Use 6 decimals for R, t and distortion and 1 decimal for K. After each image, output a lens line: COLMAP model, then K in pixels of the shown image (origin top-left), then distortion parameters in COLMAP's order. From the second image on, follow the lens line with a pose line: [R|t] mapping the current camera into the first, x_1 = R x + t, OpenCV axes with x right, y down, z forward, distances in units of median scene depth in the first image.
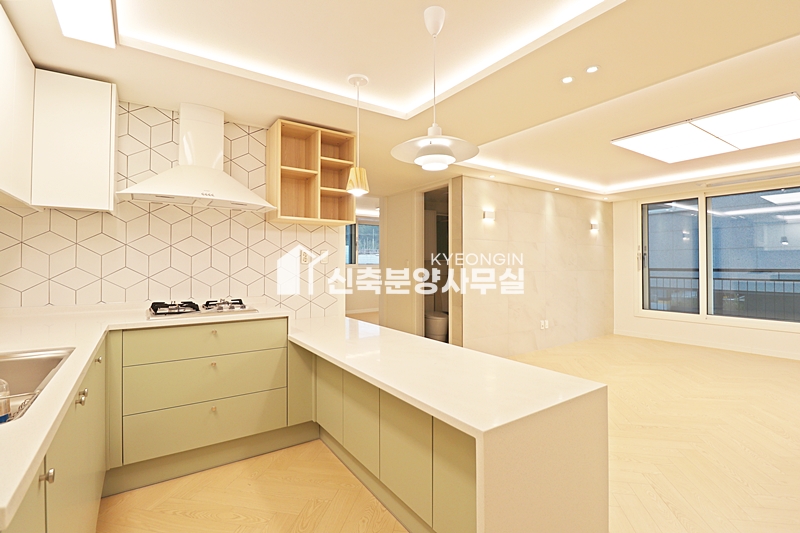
lens RADIAL K [[372.1, 0, 382.5], [0, 372.1, 262.3], [0, 0, 1]] dist [-0.005155, -0.011424]
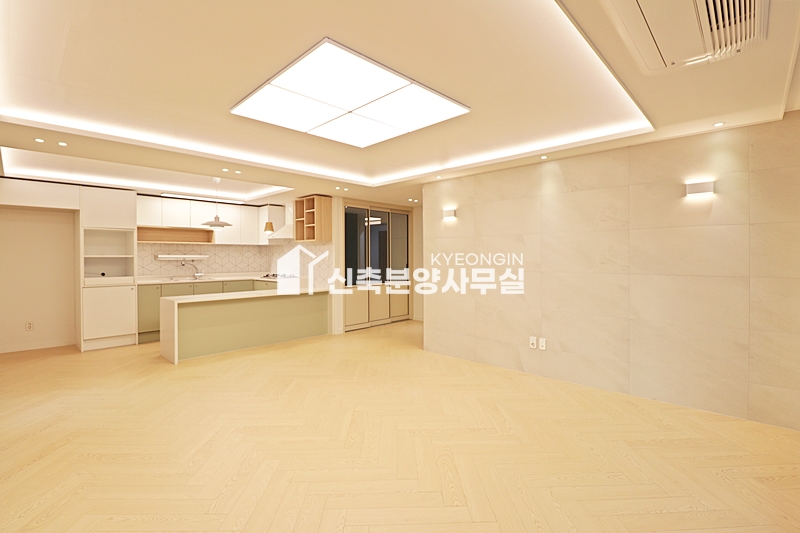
lens RADIAL K [[372.1, 0, 404.9], [0, 372.1, 257.8], [0, 0, 1]] dist [-0.005155, -0.011424]
pose [[0.234491, -0.001346, -0.972117, 2.014486], [0.007731, 0.999970, 0.000480, -0.011901], [0.972087, -0.007628, 0.234495, 1.039674]]
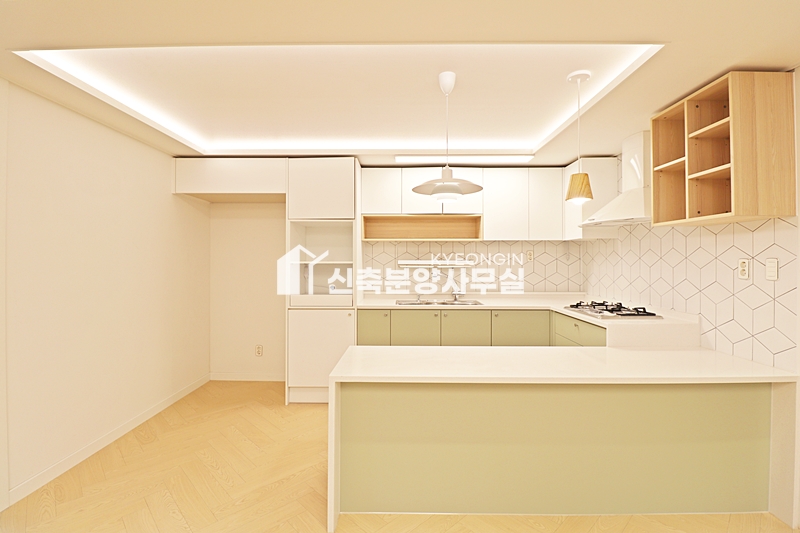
lens RADIAL K [[372.1, 0, 396.4], [0, 372.1, 262.0], [0, 0, 1]] dist [-0.005155, -0.011424]
pose [[-0.564340, 0.002194, -0.825539, 0.758386], [0.001523, 0.999998, 0.001617, -0.032091], [0.825541, -0.000344, -0.564342, 0.920157]]
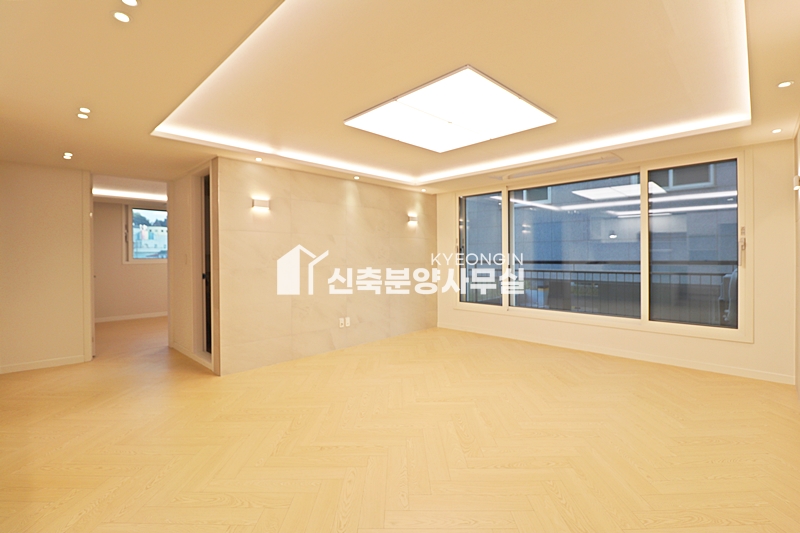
lens RADIAL K [[372.1, 0, 392.8], [0, 372.1, 261.4], [0, 0, 1]] dist [-0.005155, -0.011424]
pose [[0.978289, -0.008322, 0.207080, 0.662894], [0.003967, 0.999762, 0.021437, -0.011515], [-0.207209, -0.020150, 0.978089, 0.106464]]
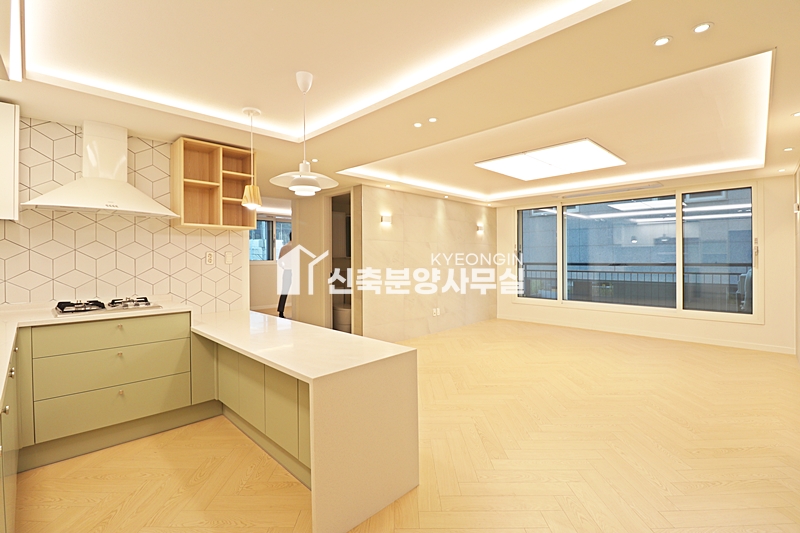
lens RADIAL K [[372.1, 0, 391.0], [0, 372.1, 261.7], [0, 0, 1]] dist [-0.005155, -0.011424]
pose [[0.979165, -0.006226, 0.202972, 0.105384], [0.002805, 0.999849, 0.017138, -0.022931], [-0.203049, -0.016211, 0.979034, -0.221304]]
